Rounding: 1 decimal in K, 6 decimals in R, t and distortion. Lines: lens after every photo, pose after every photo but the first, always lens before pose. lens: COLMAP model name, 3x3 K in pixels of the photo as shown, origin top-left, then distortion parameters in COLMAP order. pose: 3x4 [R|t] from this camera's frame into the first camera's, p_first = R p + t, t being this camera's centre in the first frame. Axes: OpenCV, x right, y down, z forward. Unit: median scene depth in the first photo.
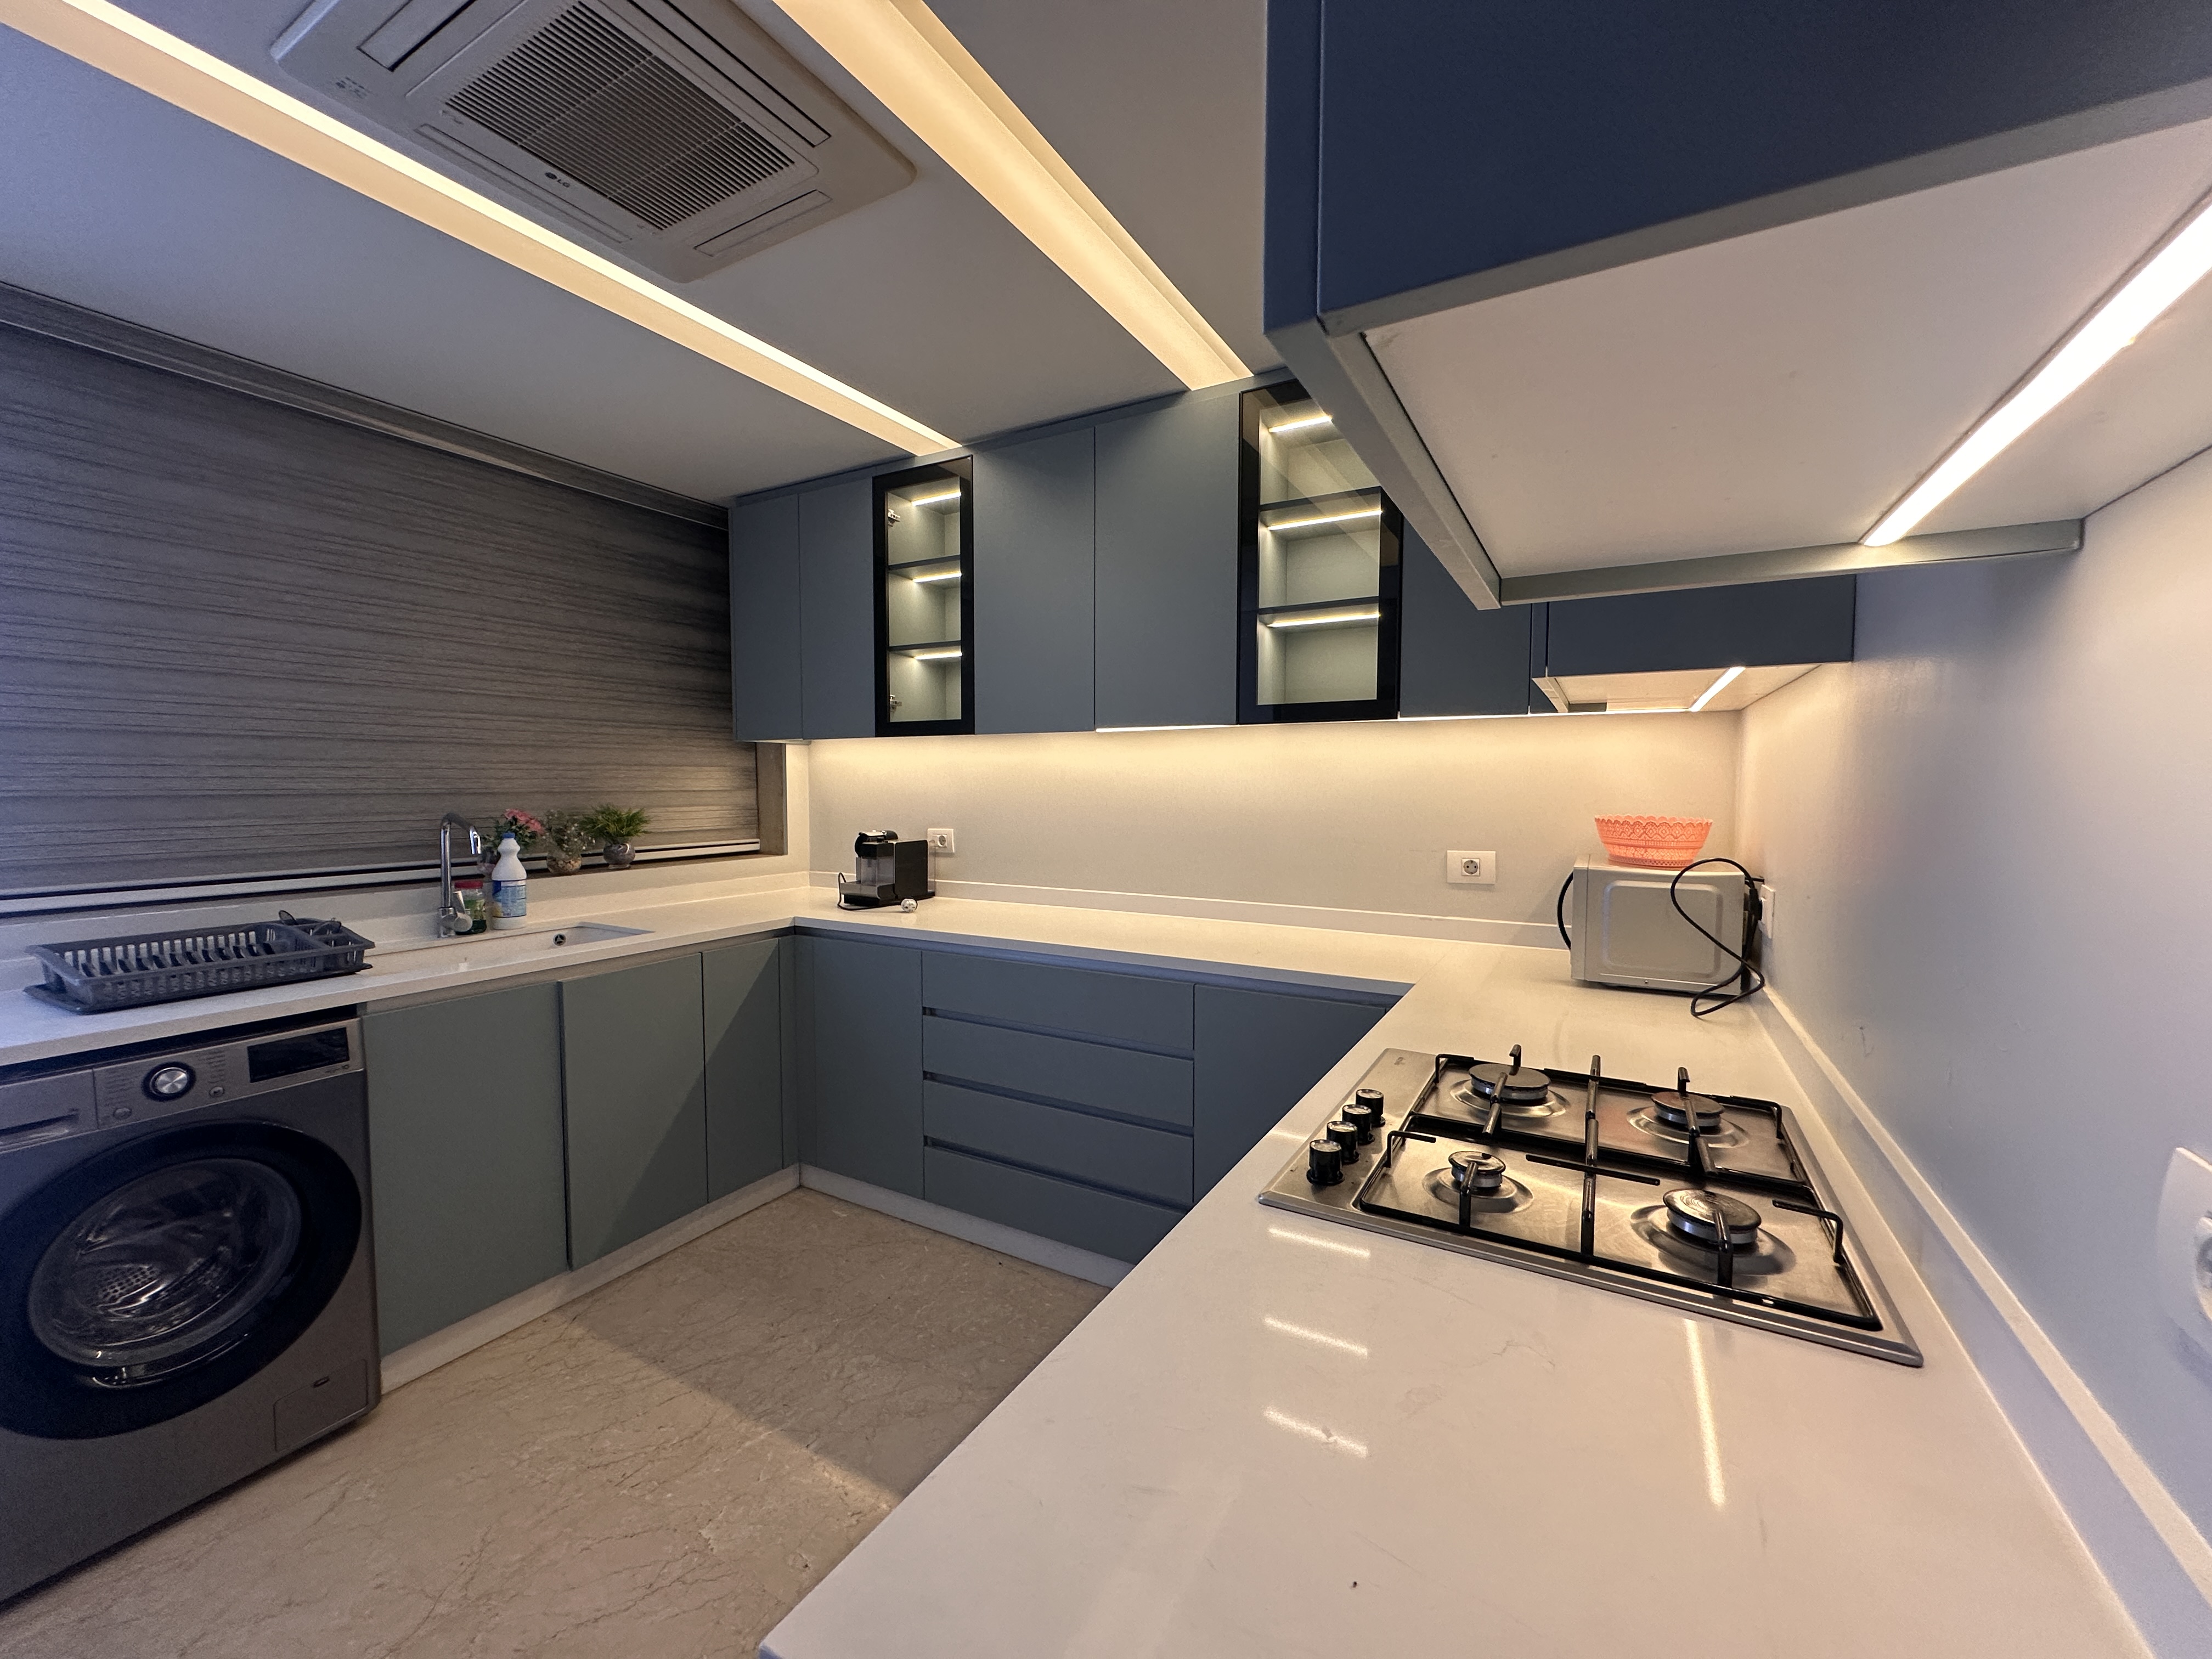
lens RADIAL K [[879.7, 0, 1104.2], [0, 879.7, 826.8], [0, 0, 1]] dist [-0.002832, 0.000453]
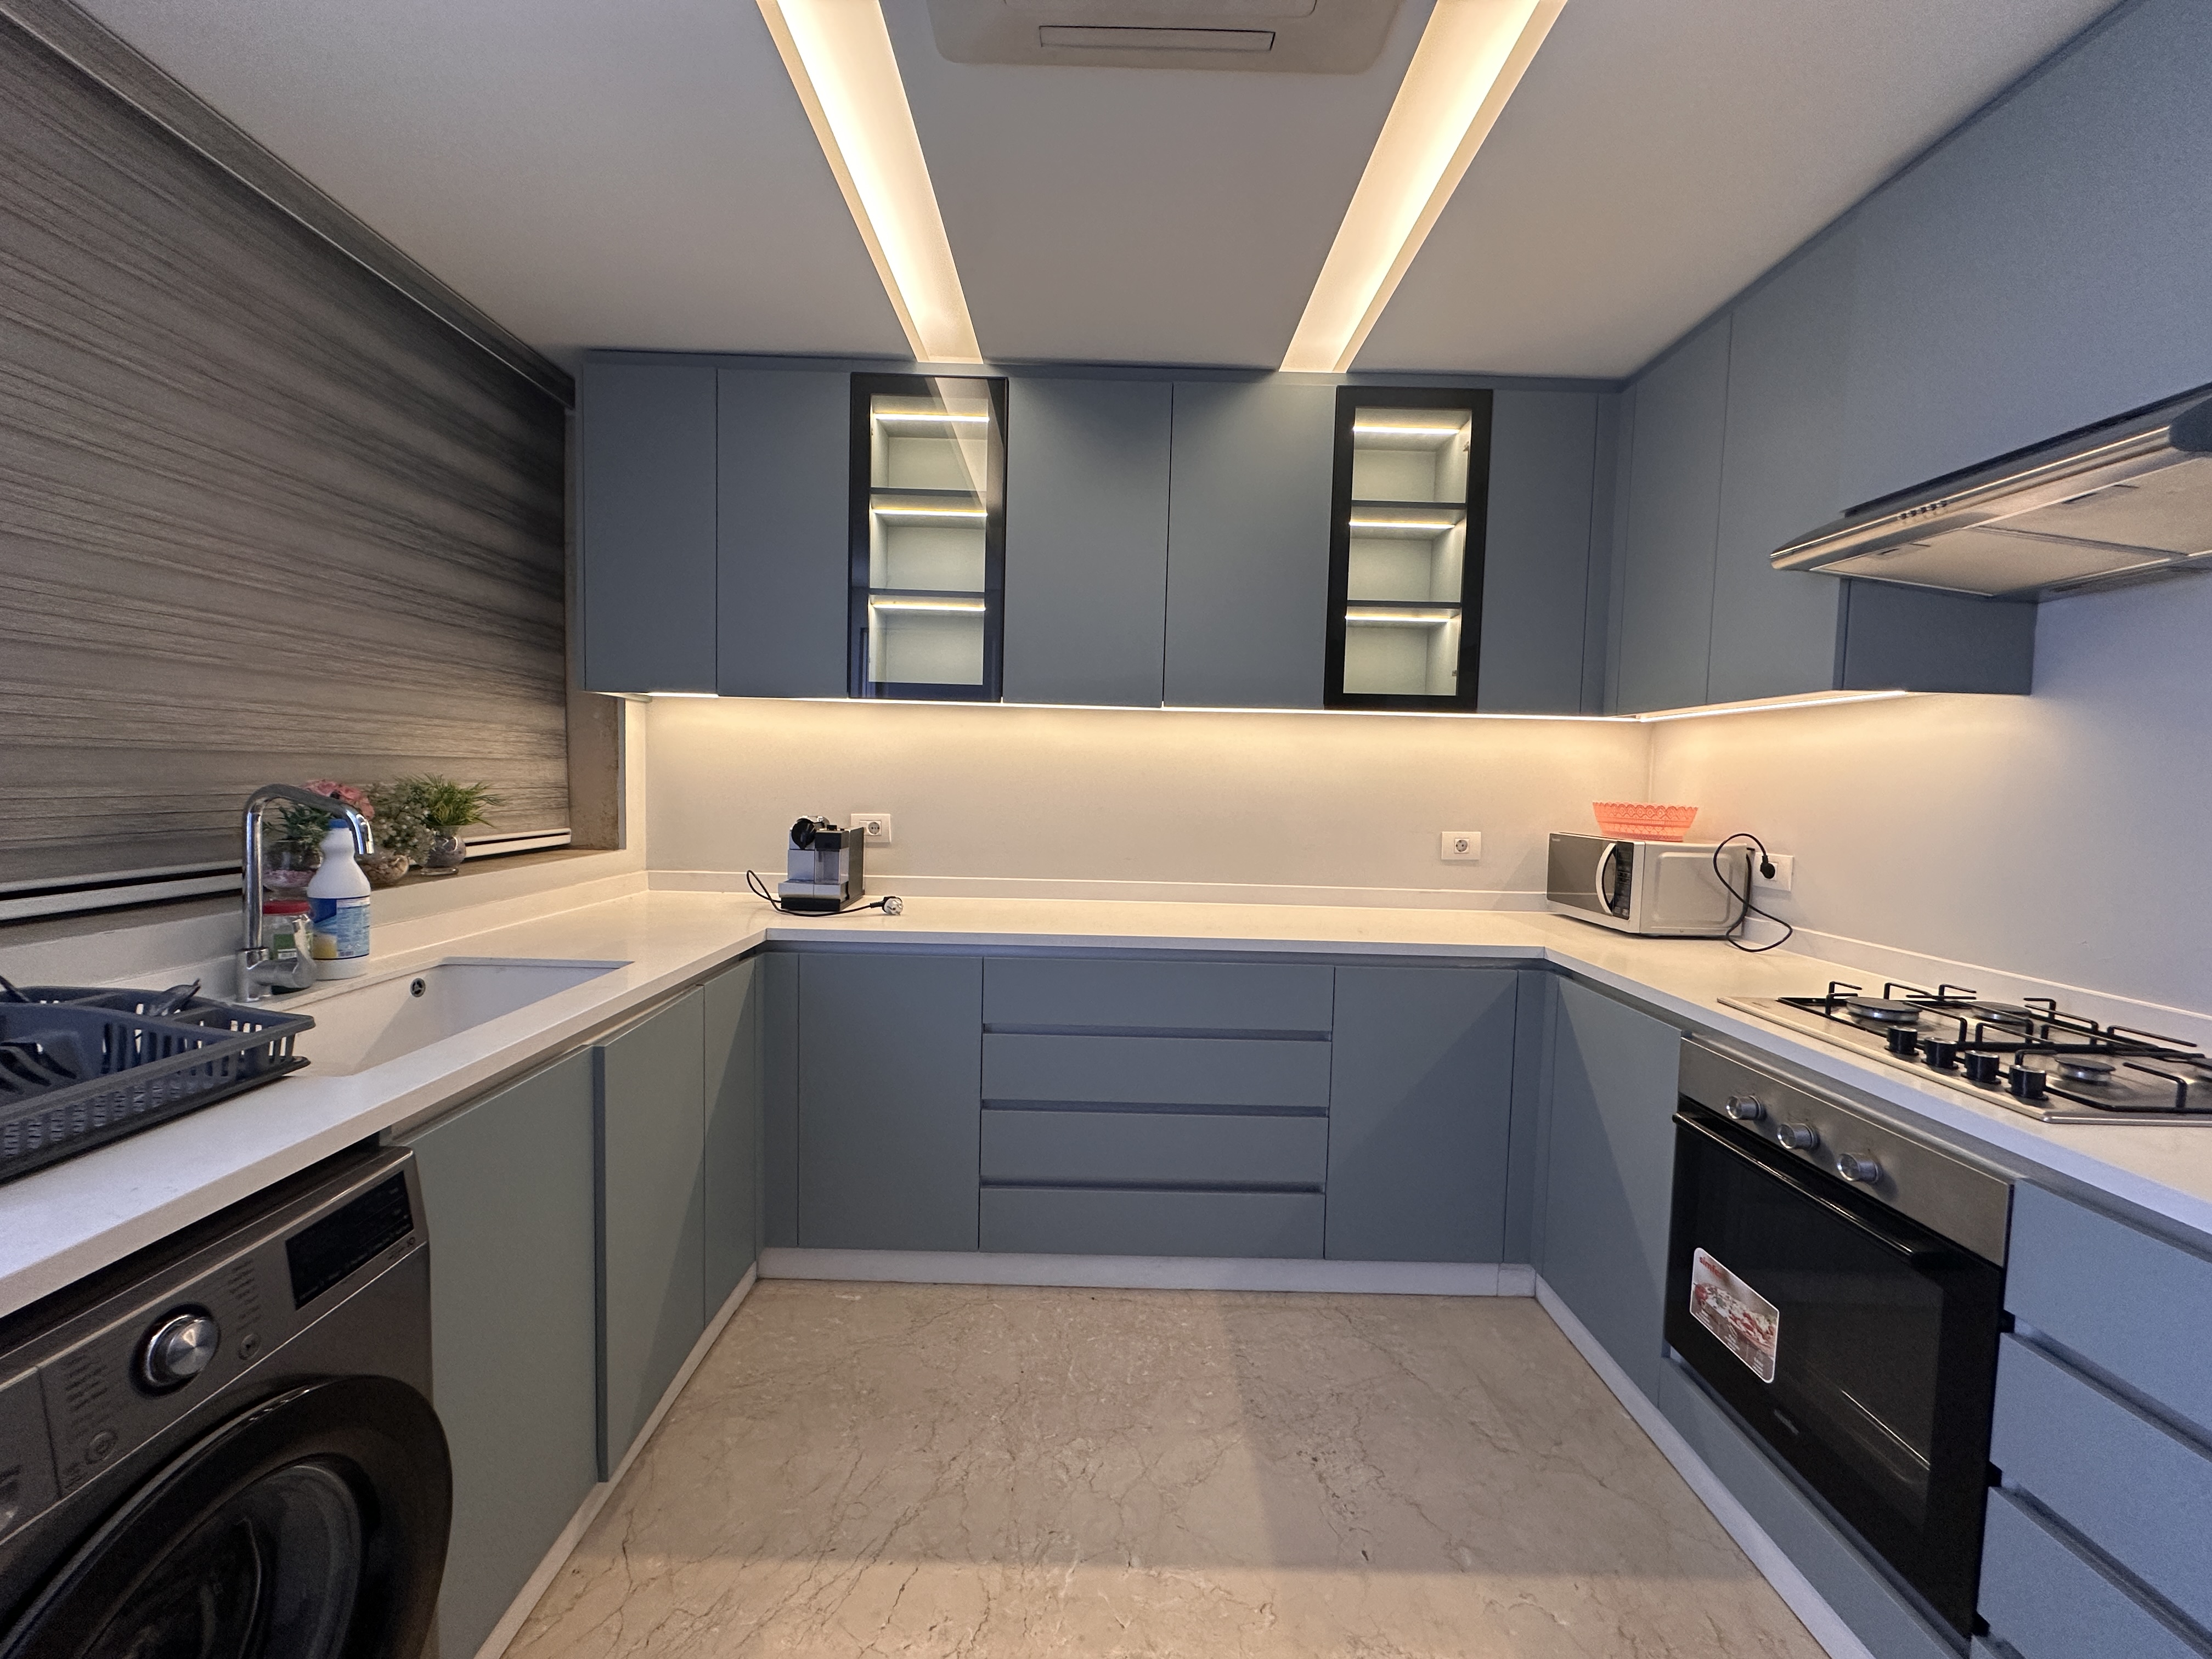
lens RADIAL K [[879.7, 0, 1104.2], [0, 879.7, 826.8], [0, 0, 1]] dist [-0.002832, 0.000453]
pose [[0.867178, -0.007358, 0.497944, -0.515688], [0.000592, 0.999905, 0.013745, 0.004134], [-0.497998, -0.011624, 0.867100, 0.210104]]
